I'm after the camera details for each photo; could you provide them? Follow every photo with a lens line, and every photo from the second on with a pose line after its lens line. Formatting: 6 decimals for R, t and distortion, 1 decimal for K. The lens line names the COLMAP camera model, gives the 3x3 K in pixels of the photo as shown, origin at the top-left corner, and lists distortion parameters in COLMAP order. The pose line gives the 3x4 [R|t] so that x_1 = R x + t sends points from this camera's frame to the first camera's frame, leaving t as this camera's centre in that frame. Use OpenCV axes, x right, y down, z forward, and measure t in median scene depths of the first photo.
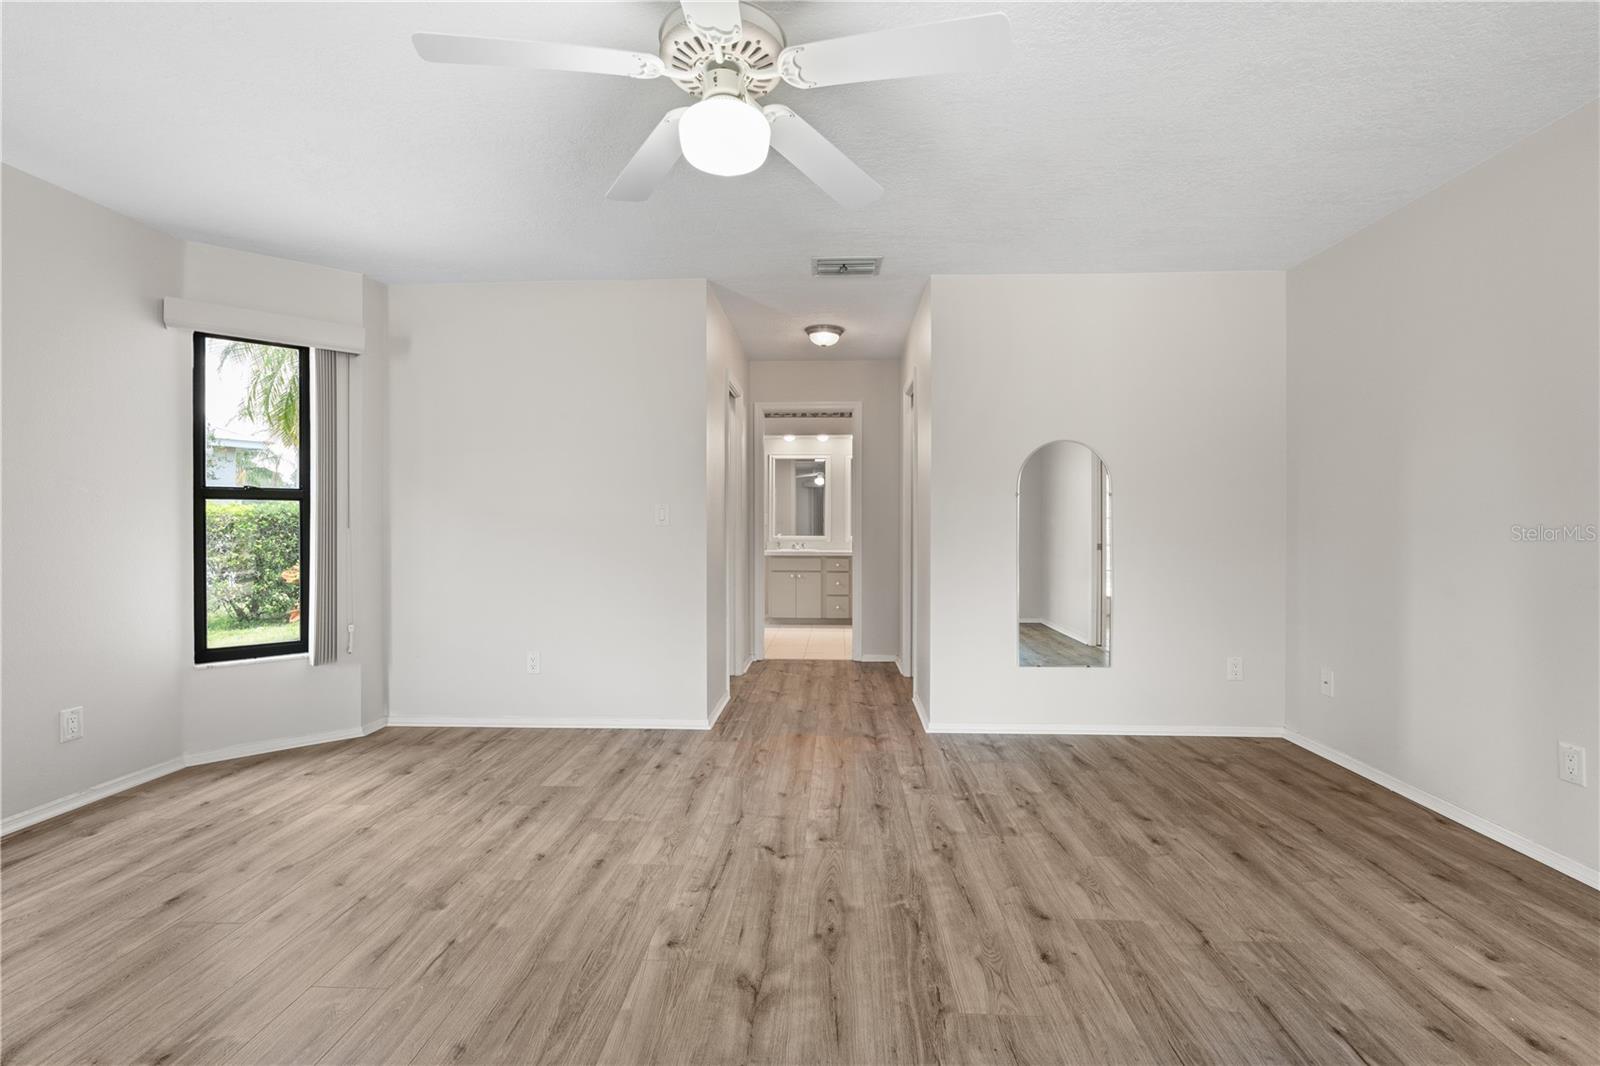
lens RADIAL K [[695.1, 0, 800.0], [0, 695.1, 533.0], [0, 0, 1]] dist [-0.006658, -0.000159]
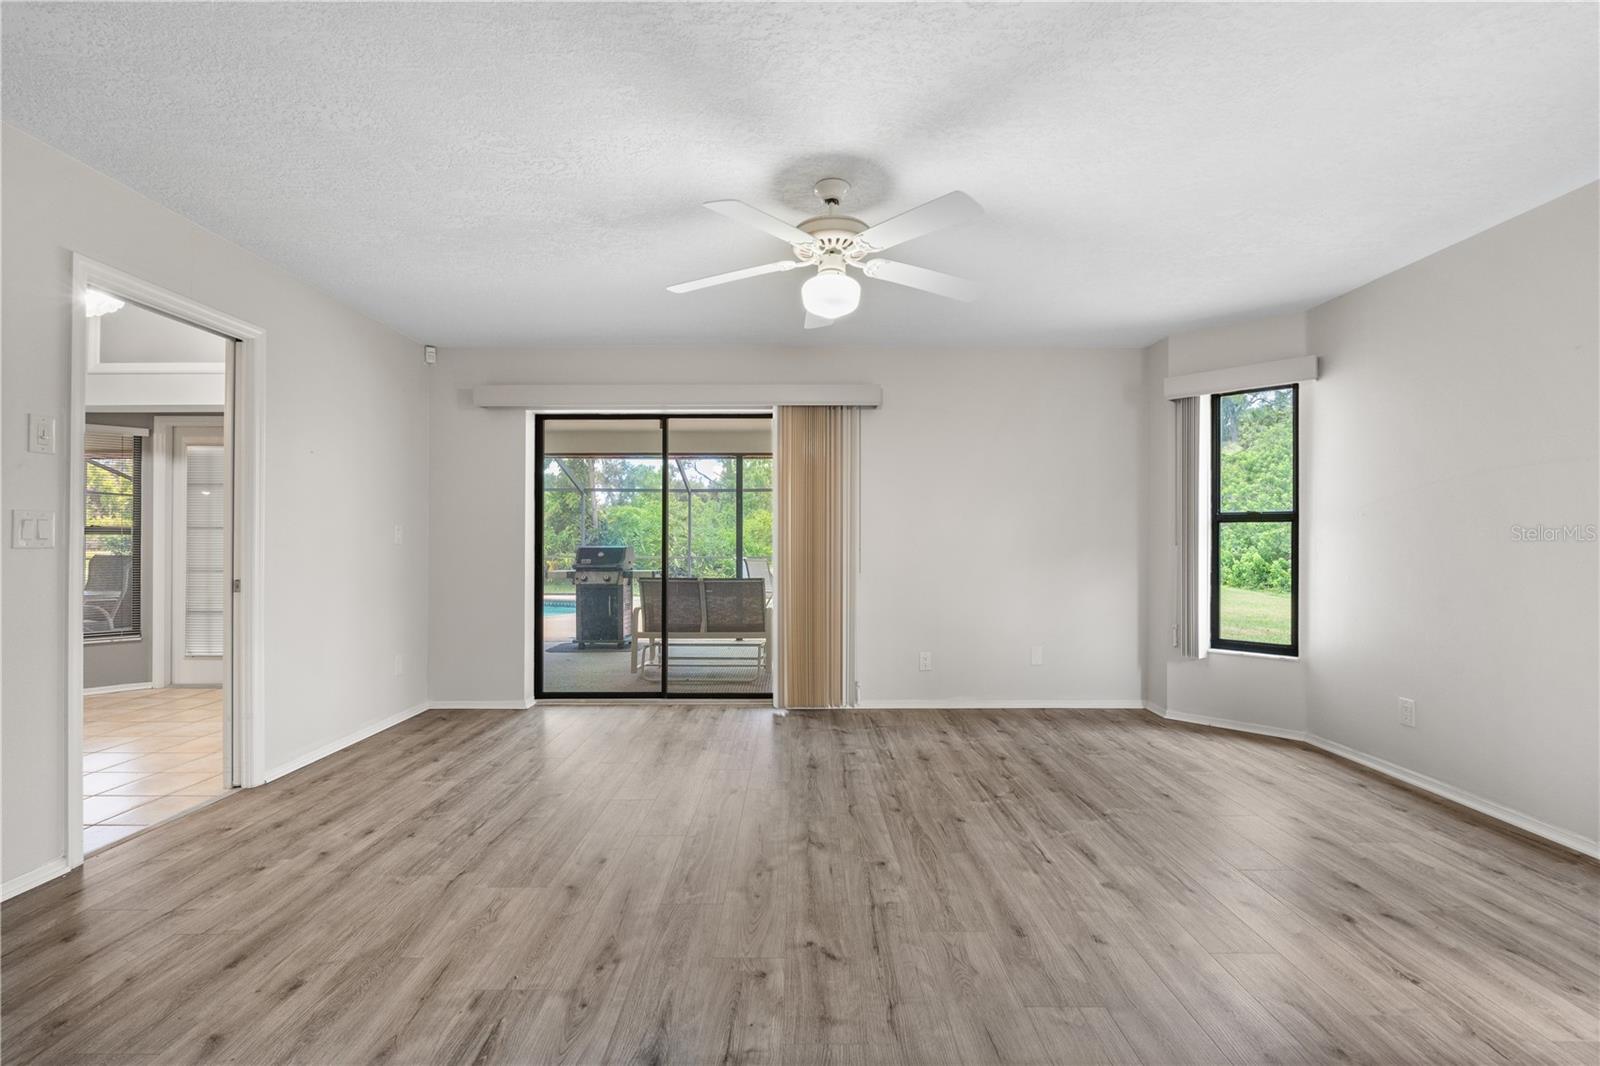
lens RADIAL K [[695.1, 0, 800.0], [0, 695.1, 533.0], [0, 0, 1]] dist [-0.006658, -0.000159]
pose [[-0.998305, -0.003070, -0.058124, 0.036944], [-0.003239, 0.999991, 0.002807, -0.027521], [0.058114, 0.002990, -0.998305, 1.799240]]
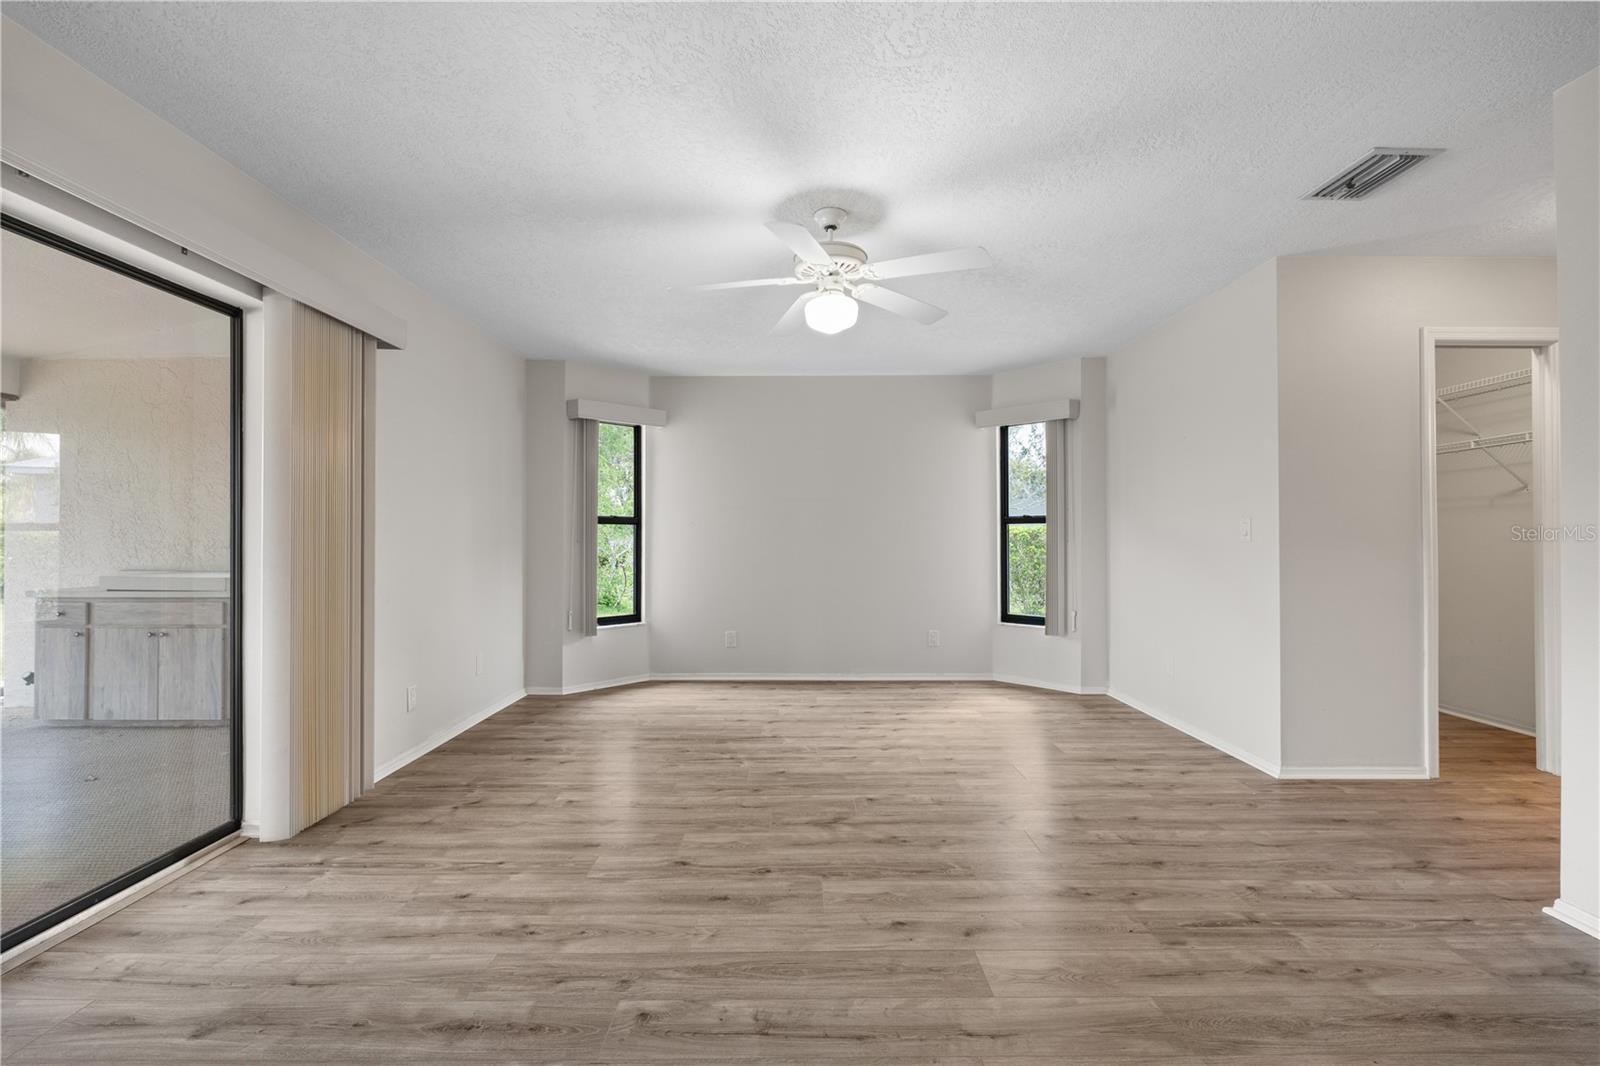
lens RADIAL K [[698.1, 0, 797.7], [0, 698.1, 523.1], [0, 0, 1]] dist [-0.005409, 0.000558]
pose [[0.050139, -0.023625, -0.998463, 1.128372], [-0.010787, 0.999649, -0.024195, -0.006969], [0.998684, 0.011983, 0.049866, 0.582017]]
